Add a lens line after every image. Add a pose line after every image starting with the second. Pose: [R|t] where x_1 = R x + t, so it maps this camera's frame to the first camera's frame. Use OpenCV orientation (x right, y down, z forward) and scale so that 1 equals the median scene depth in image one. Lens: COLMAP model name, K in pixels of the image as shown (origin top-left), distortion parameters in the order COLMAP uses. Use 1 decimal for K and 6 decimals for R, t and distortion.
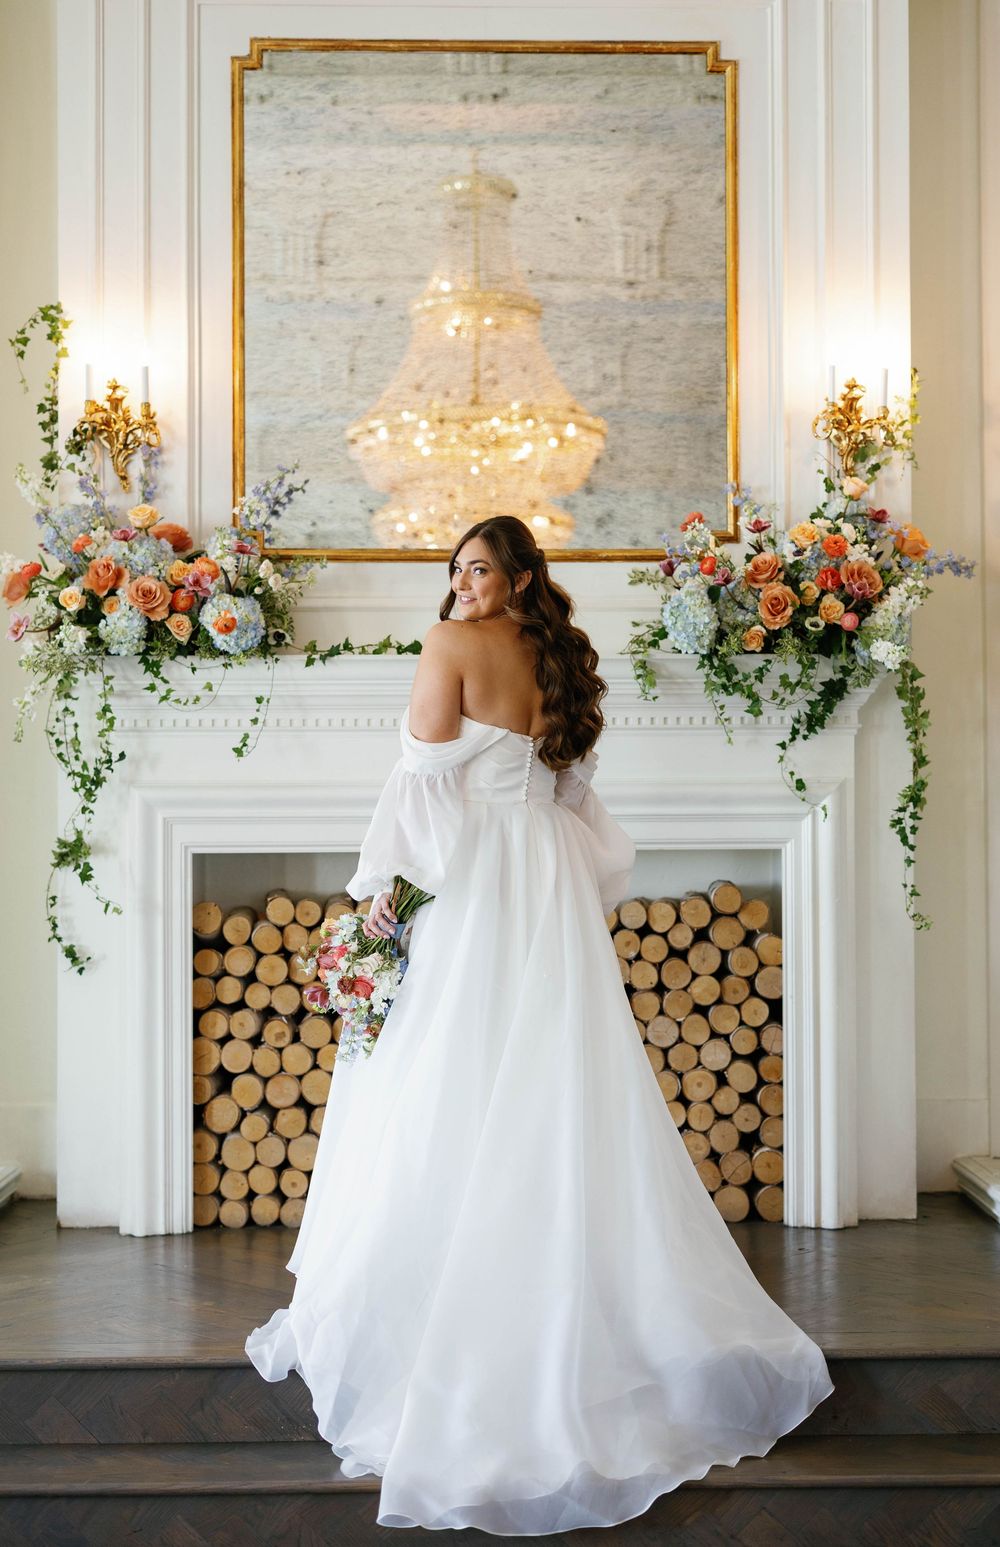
lens RADIAL K [[1965.5, 0, 503.7], [0, 1965.5, 762.8], [0, 0, 1]] dist [0.106249, 0.000000]
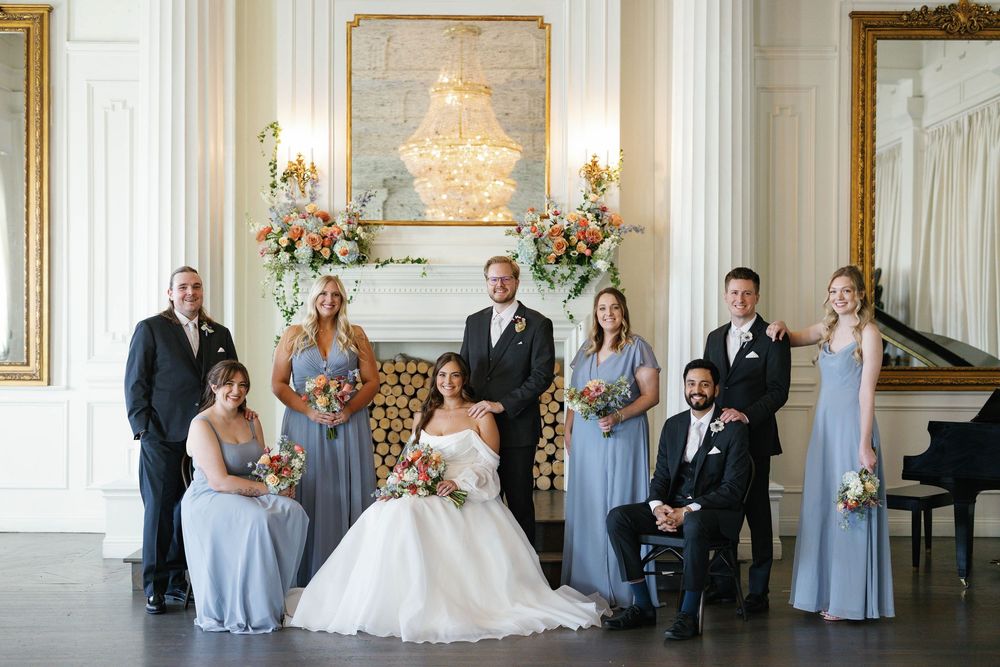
lens RADIAL K [[1440.3, 0, 499.2], [0, 1440.3, 339.7], [0, 0, 1]] dist [0.178363, 0.000000]
pose [[0.999650, 0.007048, -0.025482, 0.104719], [-0.006444, 0.999698, 0.023699, -0.002194], [0.025641, -0.023527, 0.999394, -0.834992]]
